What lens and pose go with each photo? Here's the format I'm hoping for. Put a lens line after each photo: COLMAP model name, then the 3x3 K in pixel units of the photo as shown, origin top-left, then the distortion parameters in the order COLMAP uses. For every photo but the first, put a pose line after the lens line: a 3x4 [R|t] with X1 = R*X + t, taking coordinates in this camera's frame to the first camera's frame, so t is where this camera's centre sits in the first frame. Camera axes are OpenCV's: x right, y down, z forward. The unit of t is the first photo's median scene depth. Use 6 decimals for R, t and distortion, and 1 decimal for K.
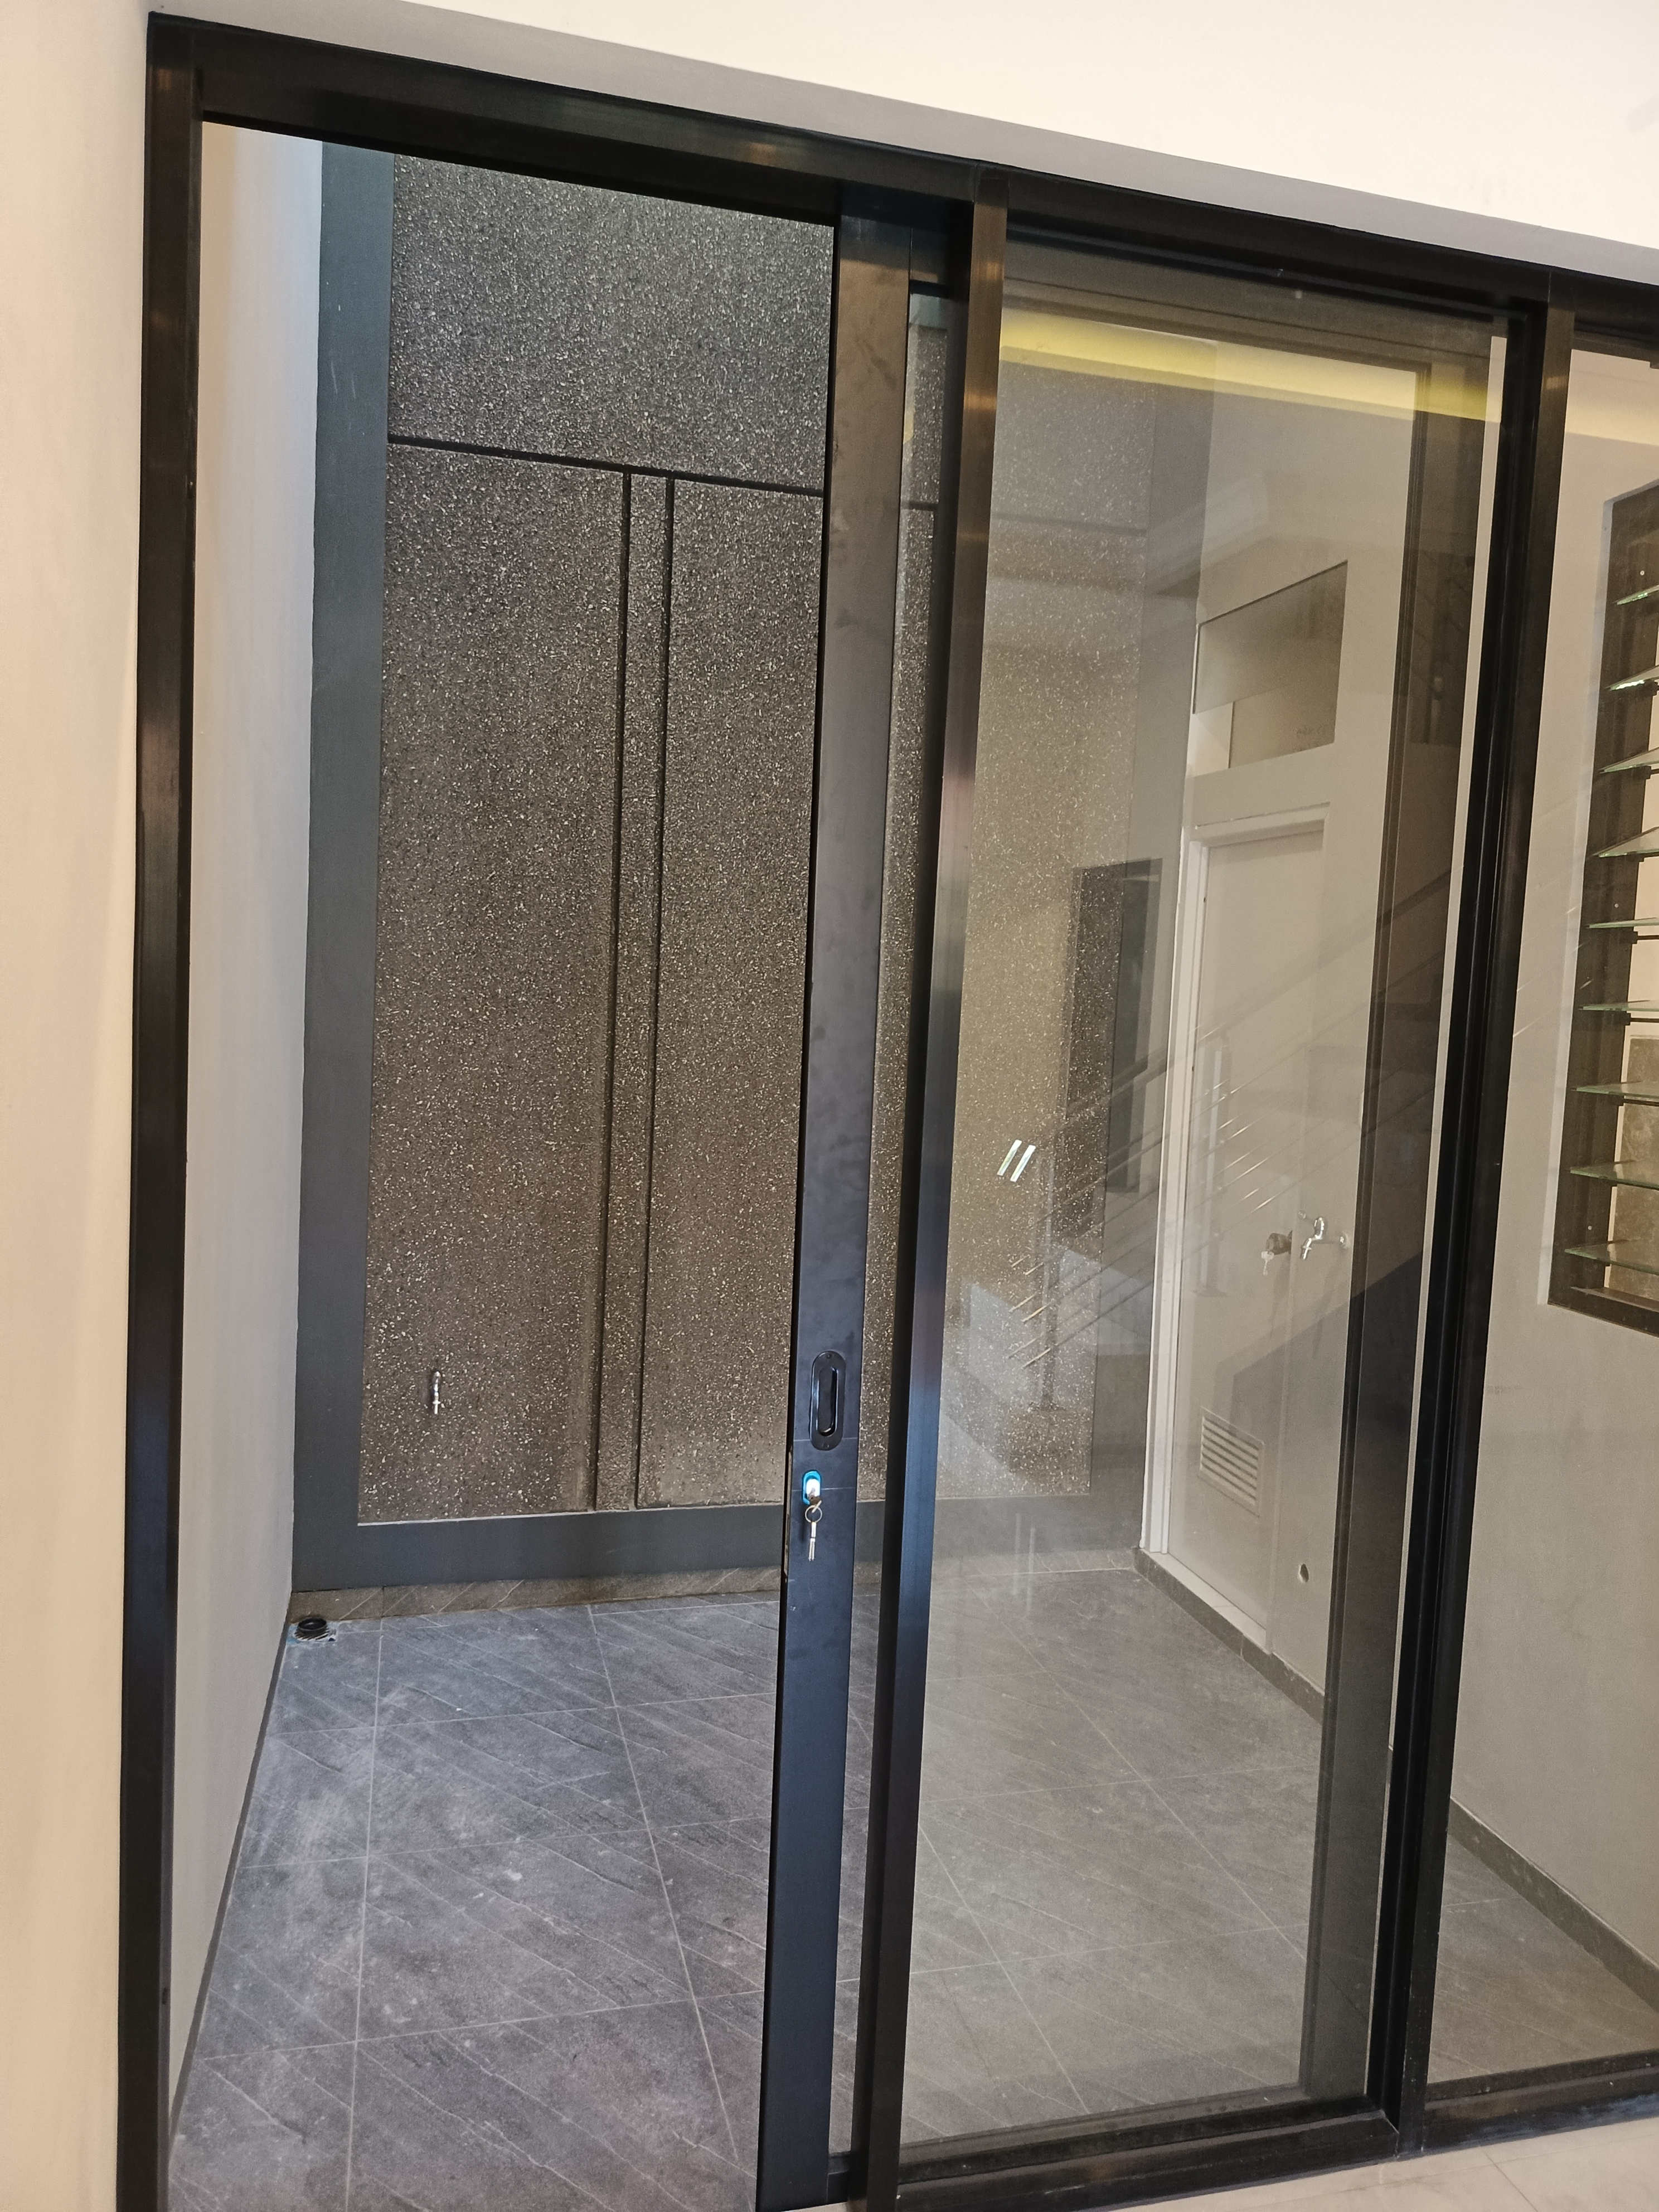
lens RADIAL K [[1573.9, 0, 829.5], [0, 1573.9, 1106.0], [0, 0, 1]] dist [0.069771, -0.065389]
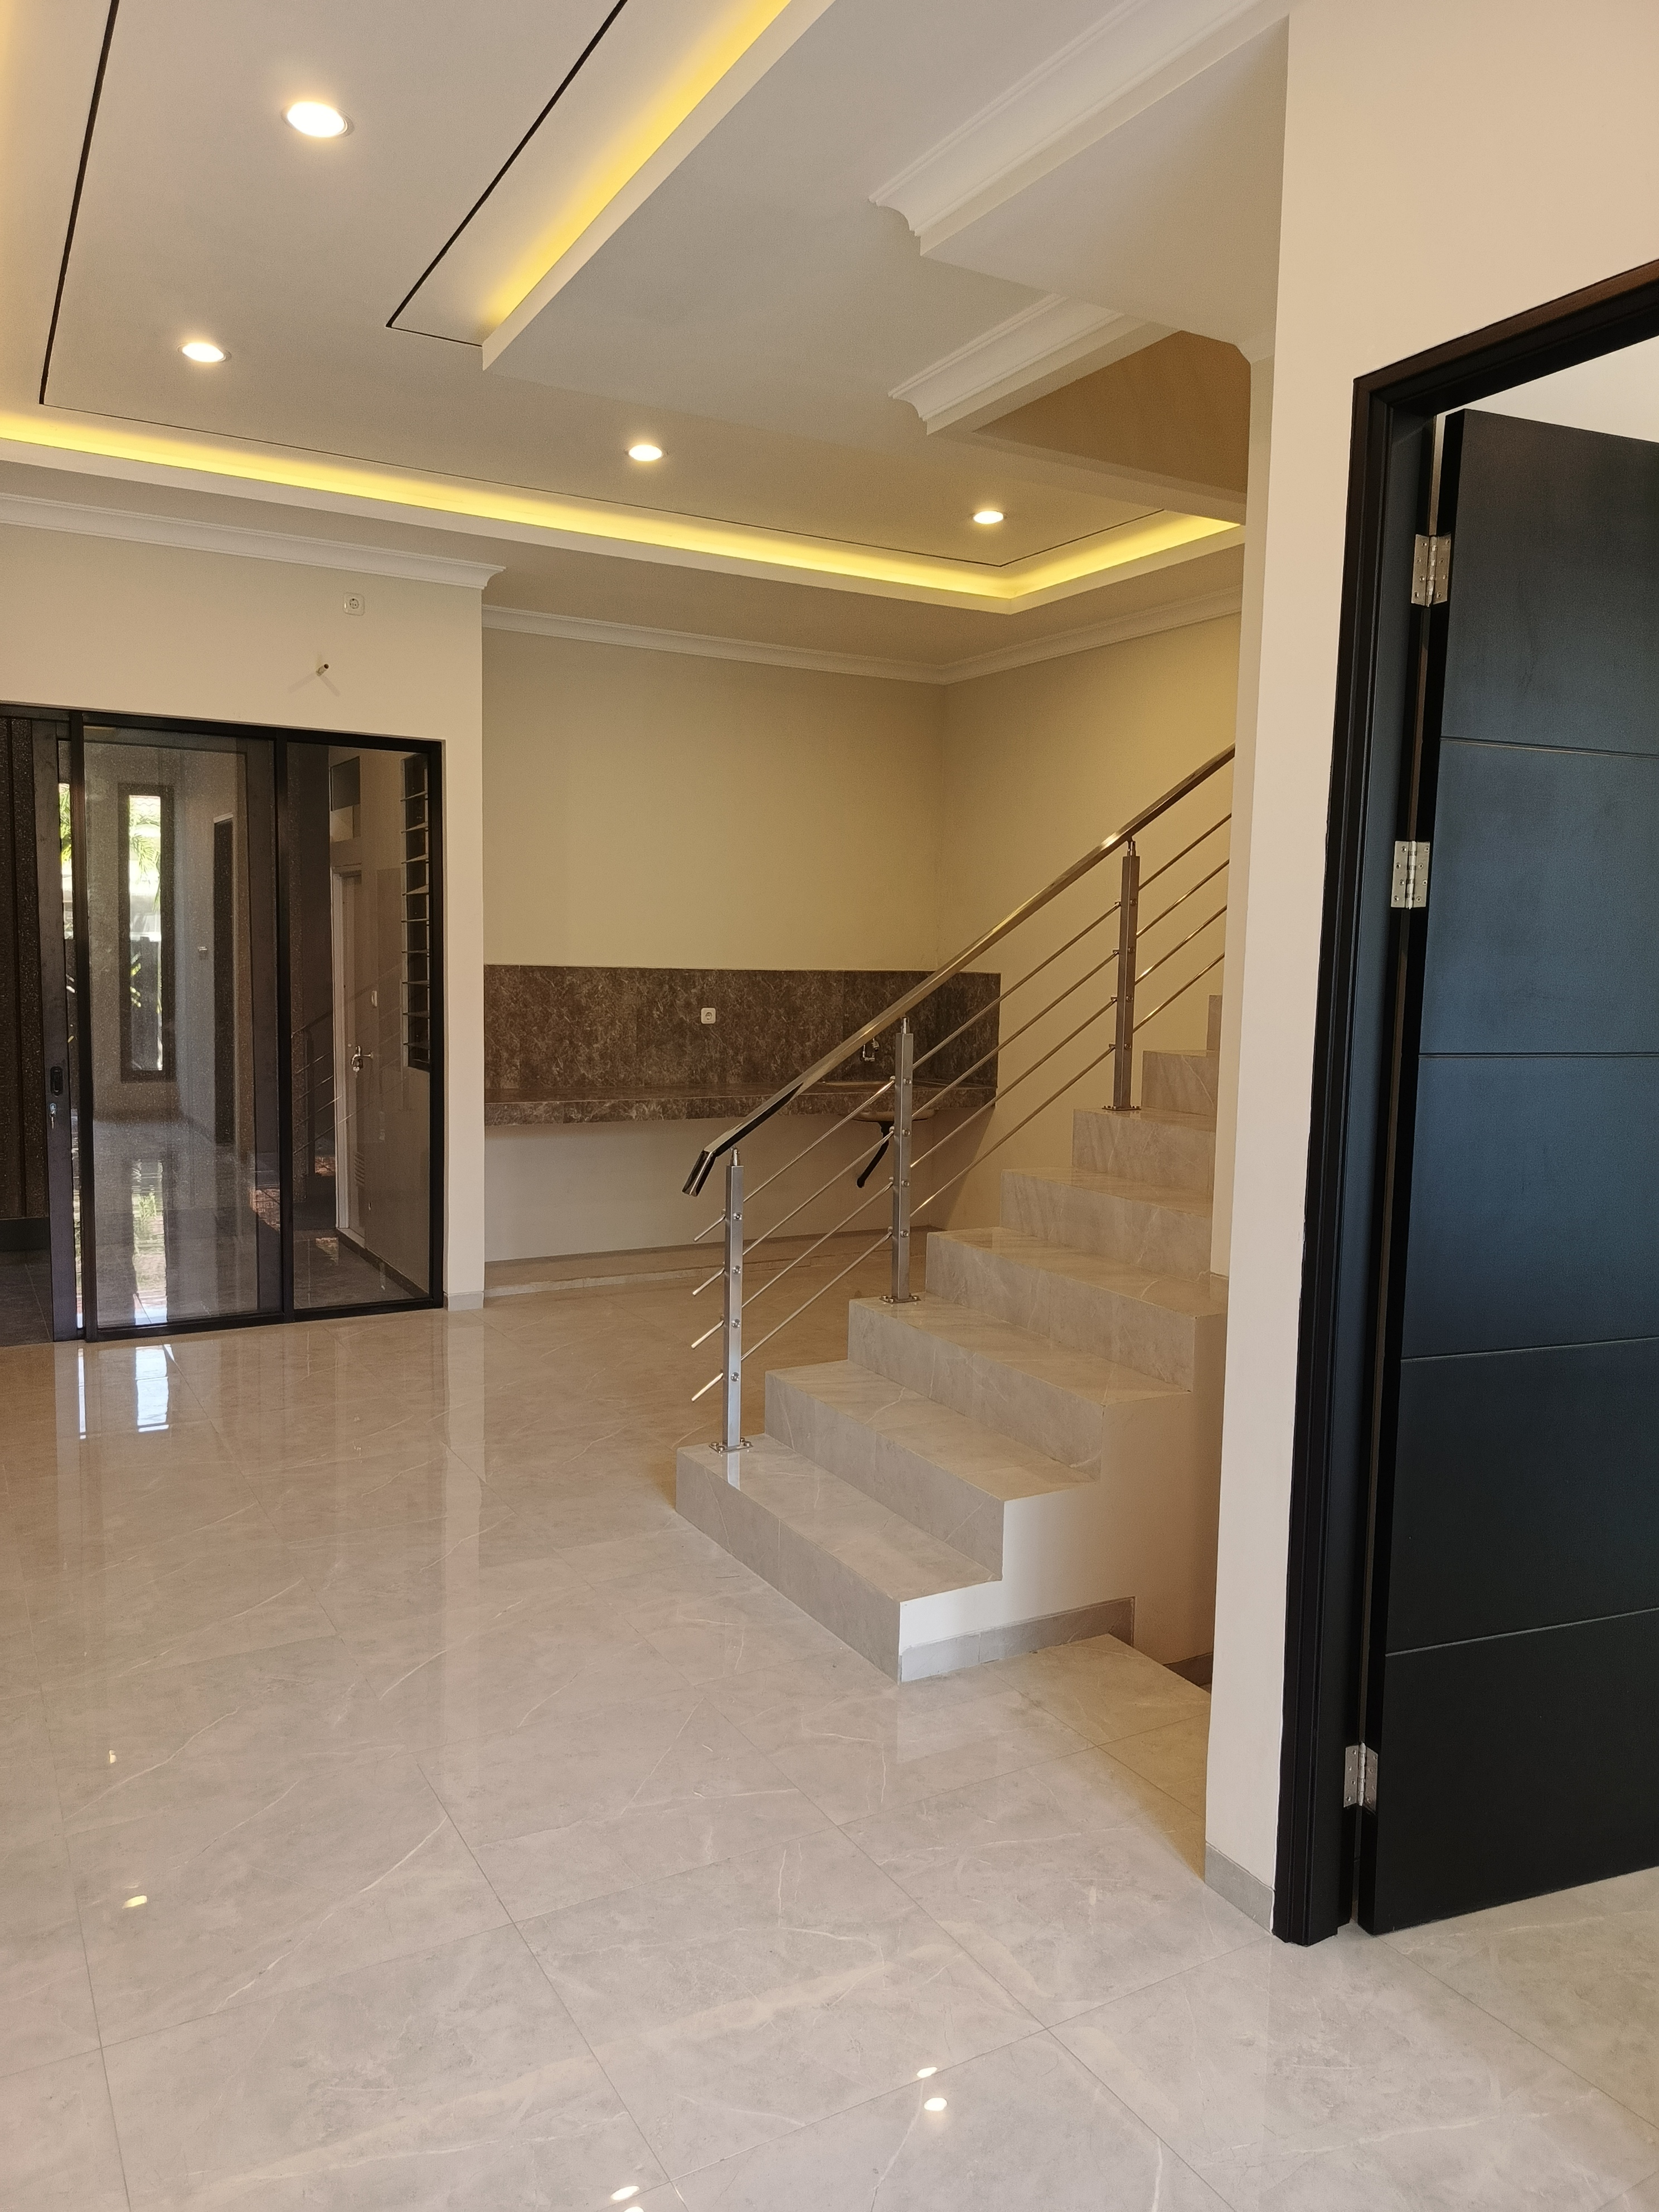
lens RADIAL K [[1573.9, 0, 829.5], [0, 1573.9, 1106.0], [0, 0, 1]] dist [0.069771, -0.065389]
pose [[0.966467, -0.054848, 0.250866, 0.337670], [0.047160, 0.998218, 0.036561, 0.091750], [-0.252425, -0.023504, 0.967331, -1.207934]]
